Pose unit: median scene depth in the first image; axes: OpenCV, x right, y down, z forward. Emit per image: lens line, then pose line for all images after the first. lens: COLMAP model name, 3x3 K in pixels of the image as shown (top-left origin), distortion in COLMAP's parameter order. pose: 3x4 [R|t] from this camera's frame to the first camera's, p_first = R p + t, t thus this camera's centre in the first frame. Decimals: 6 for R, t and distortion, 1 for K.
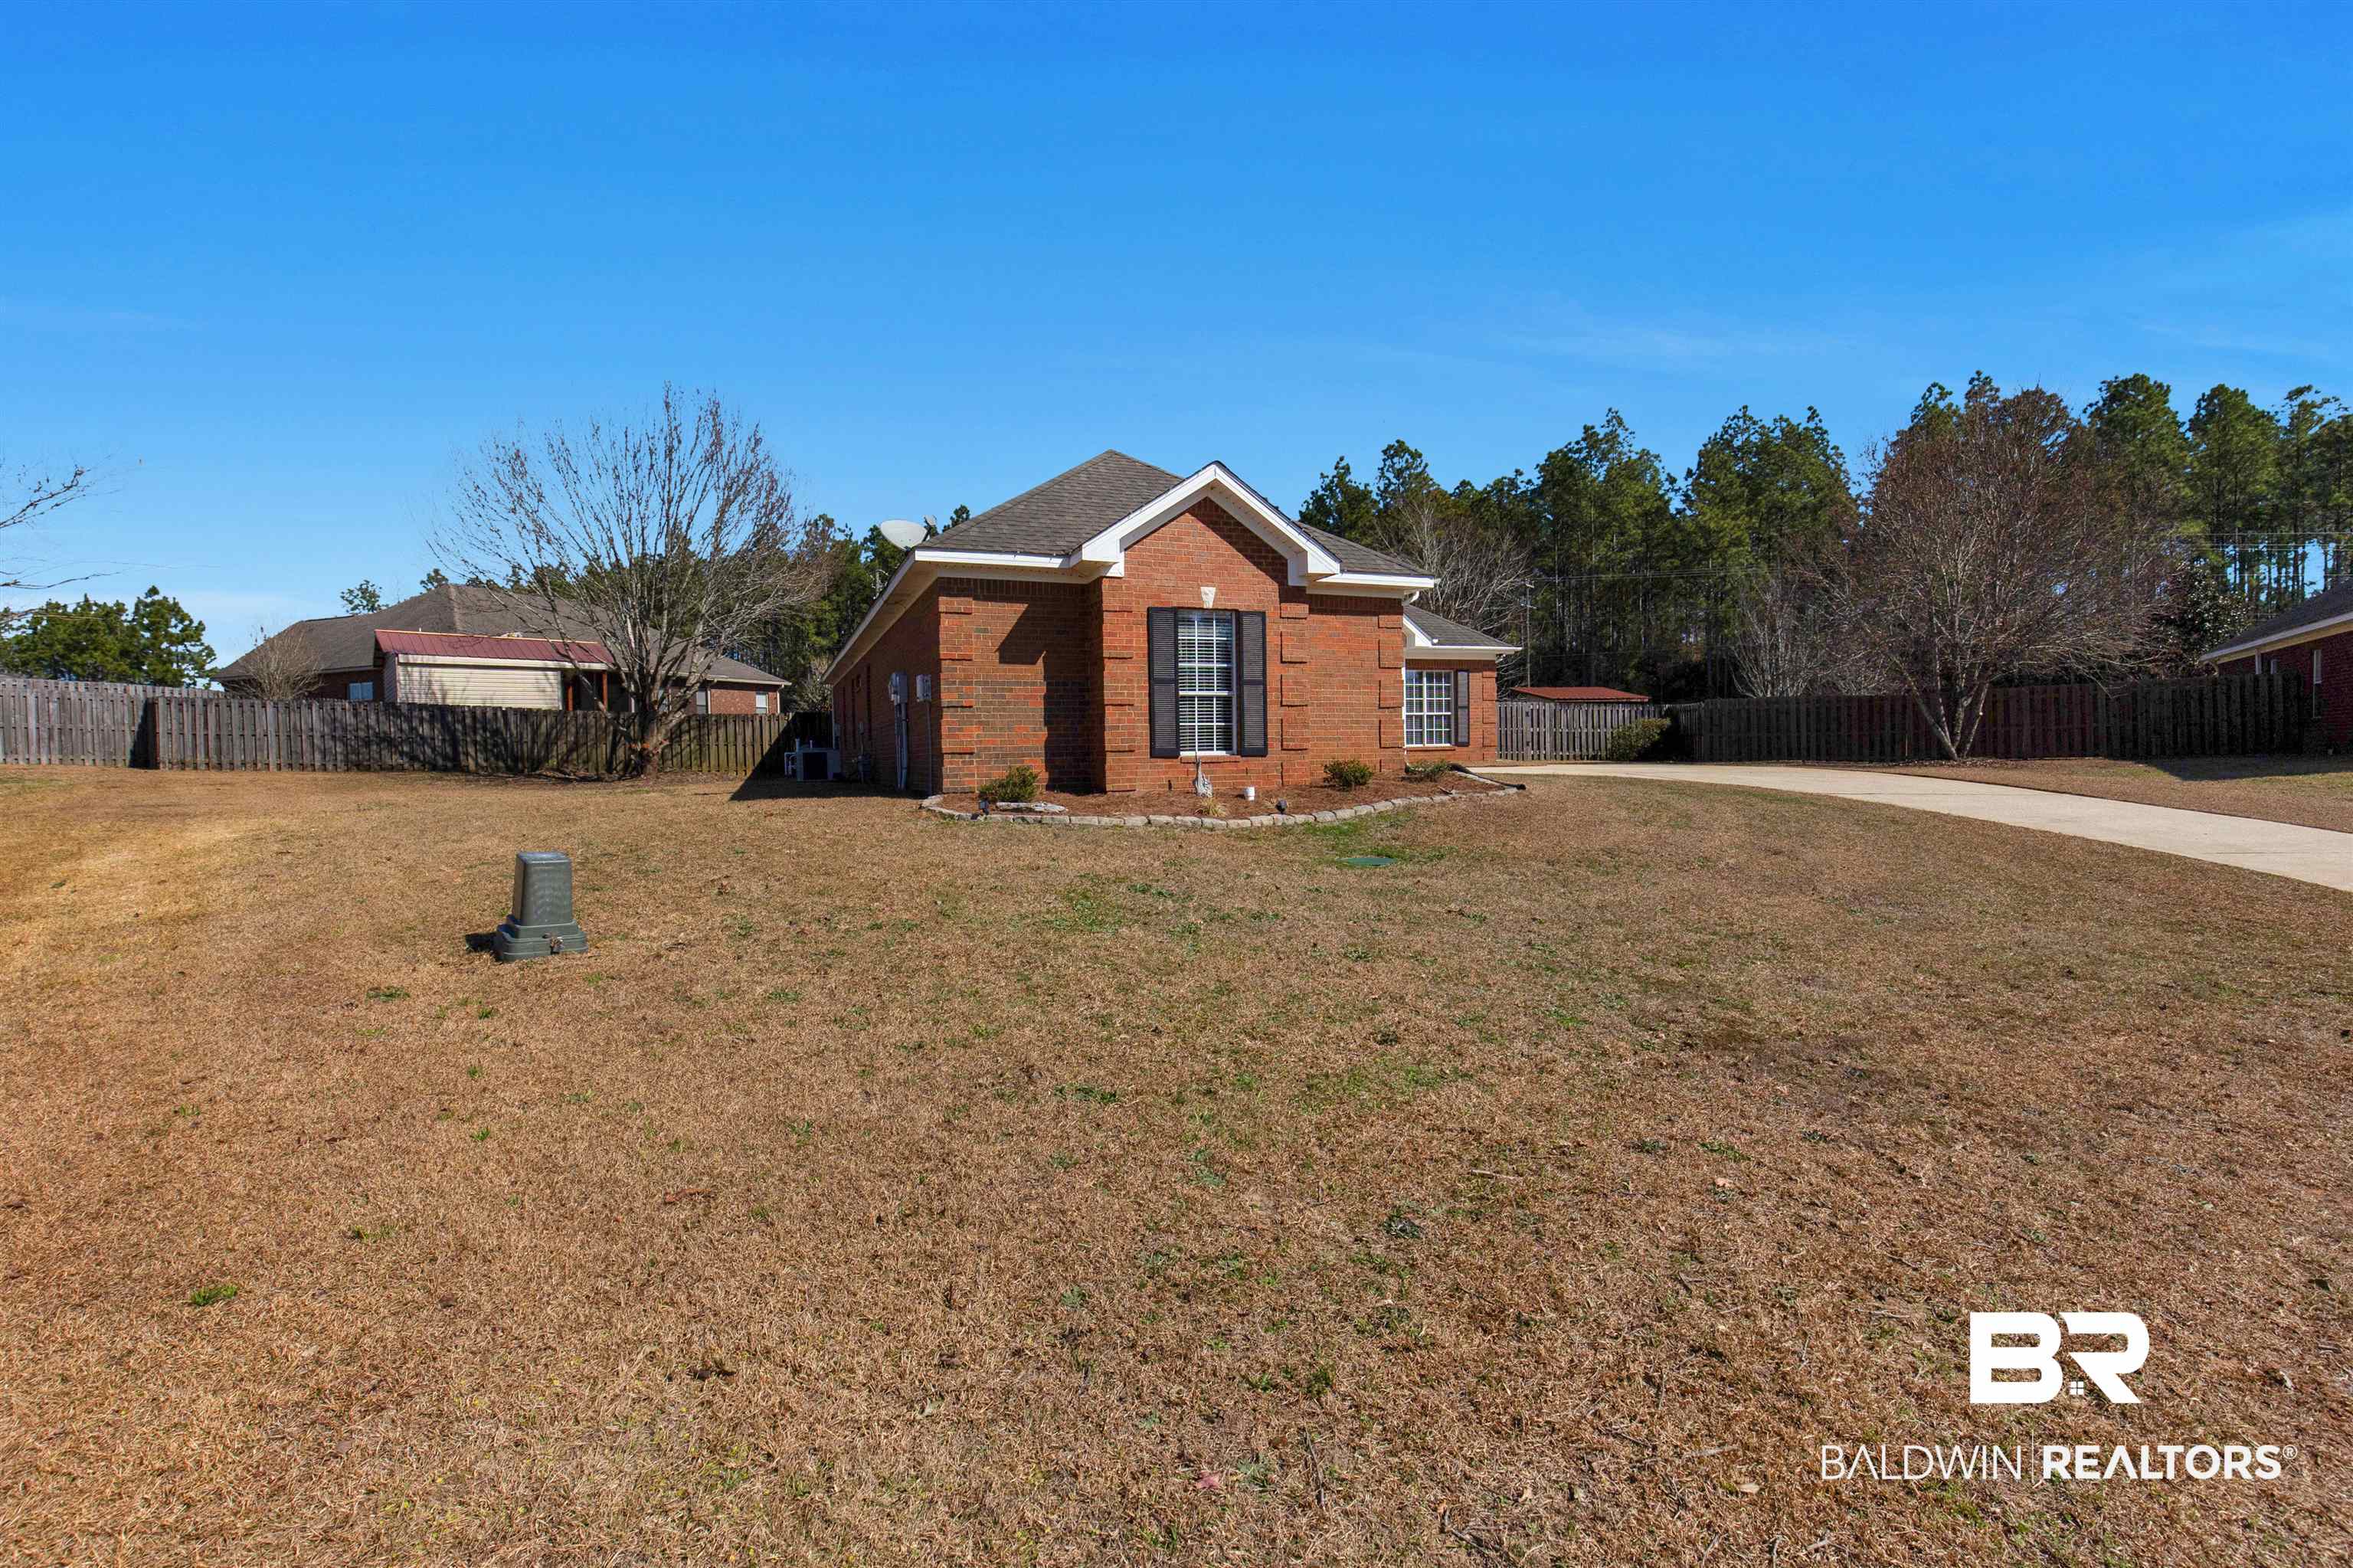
lens RADIAL K [[1097.9, 0, 1176.5], [0, 1097.9, 784.0], [0, 0, 1]] dist [0.000179, -0.000498]
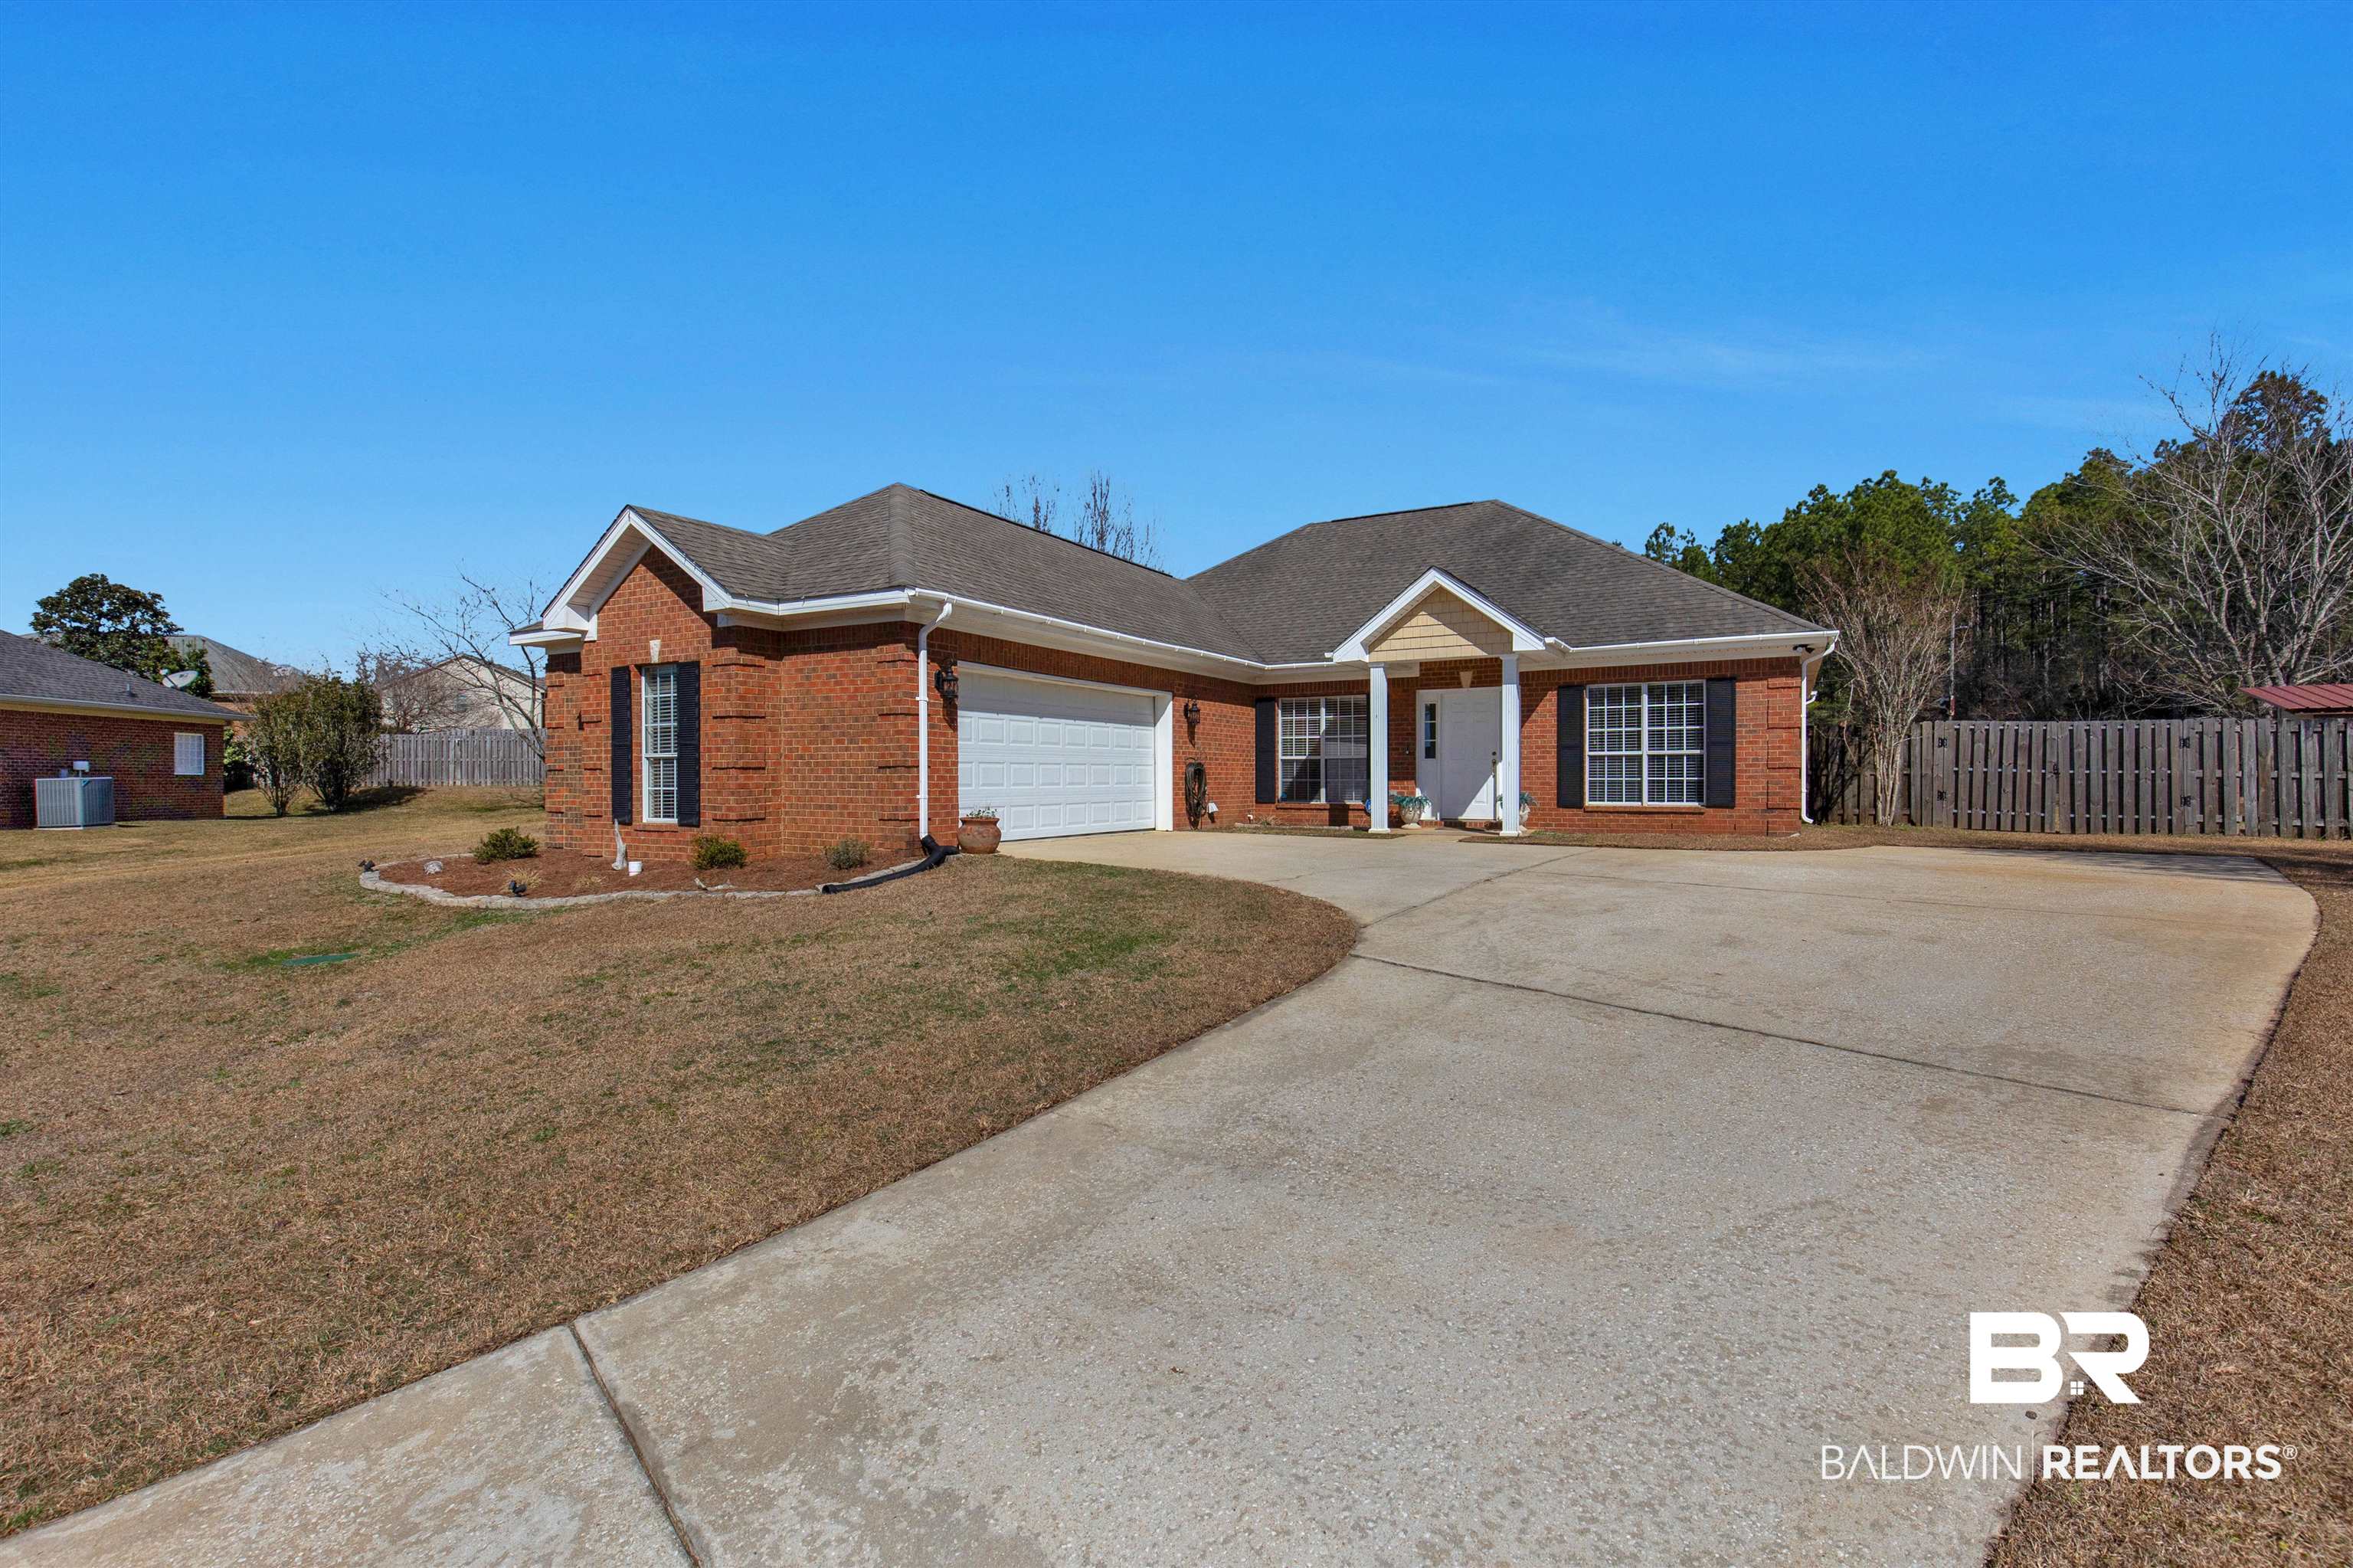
lens RADIAL K [[1074.5, 0, 1176.5], [0, 1074.5, 784.0], [0, 0, 1]] dist [0.001062, 0.000114]
pose [[0.622576, 0.017939, -0.782354, 0.585589], [-0.030059, 0.999548, -0.001001, -0.041488], [0.781982, 0.024140, 0.622833, 0.456466]]
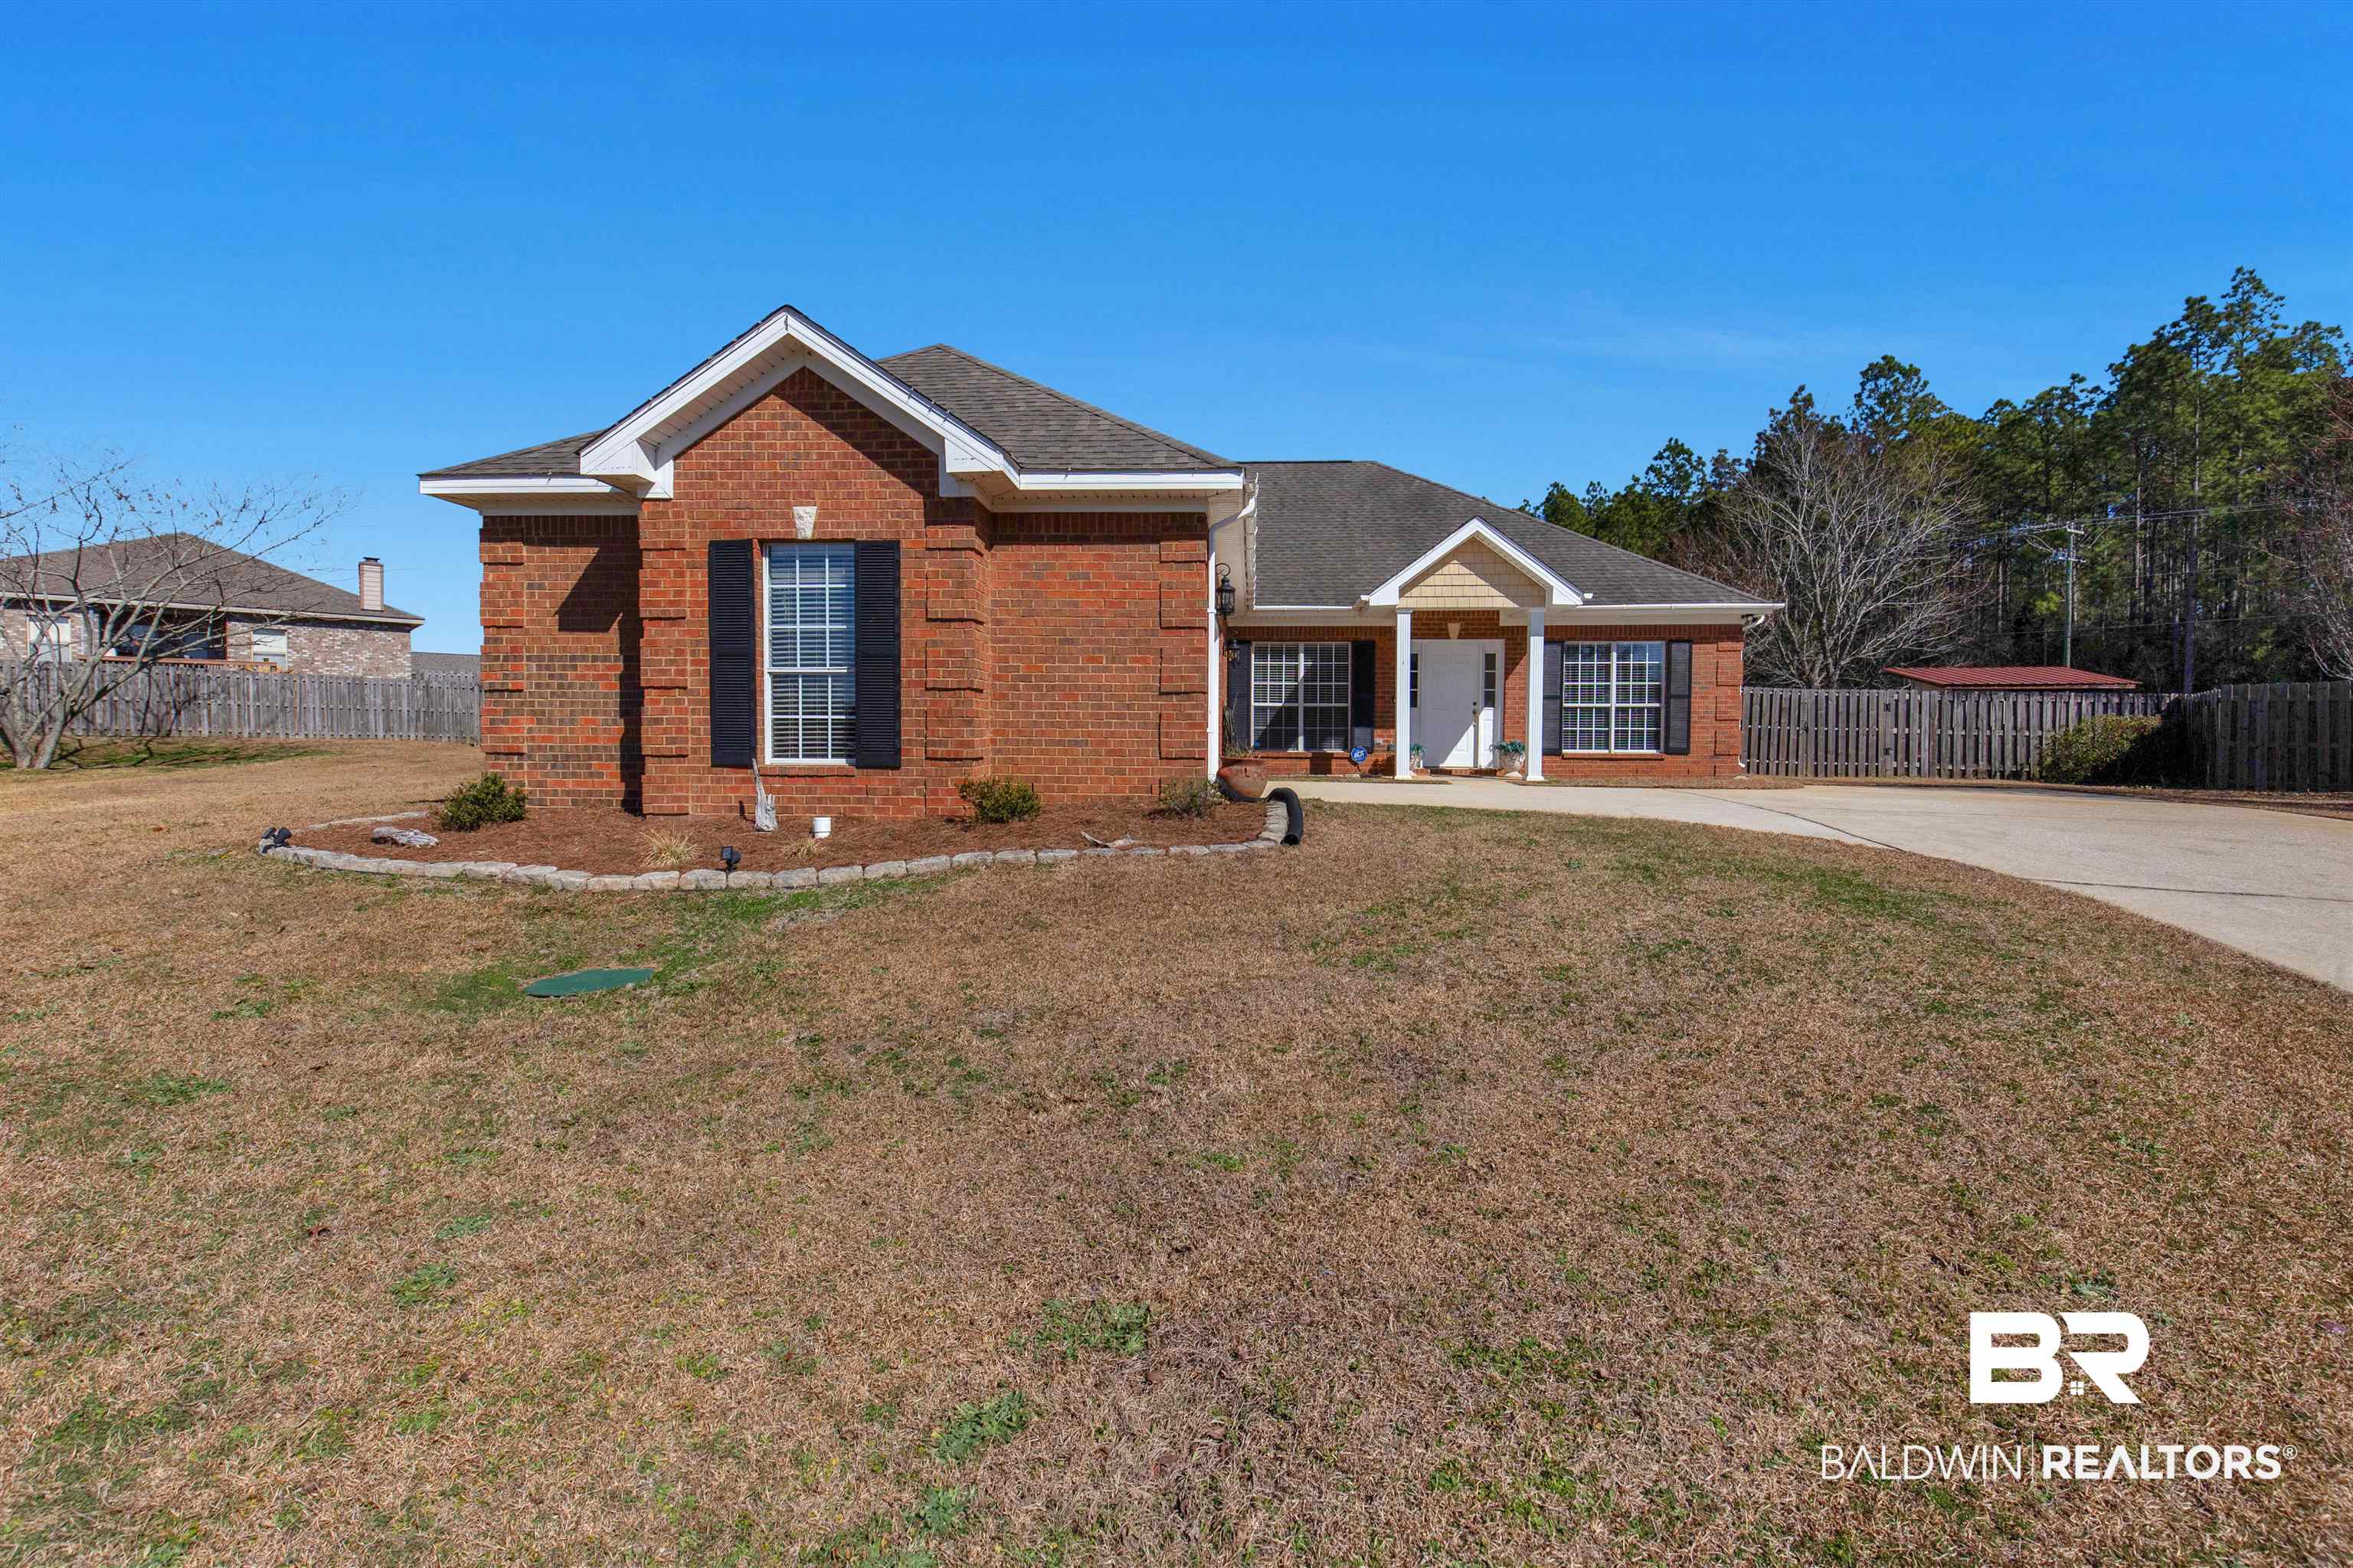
lens RADIAL K [[1083.6, 0, 1176.5], [0, 1083.6, 784.0], [0, 0, 1]] dist [0.001007, -0.000637]
pose [[0.903778, 0.036199, -0.426469, 0.295486], [-0.032133, 0.999344, 0.016727, -0.019127], [0.426795, -0.001414, 0.904348, 0.298743]]
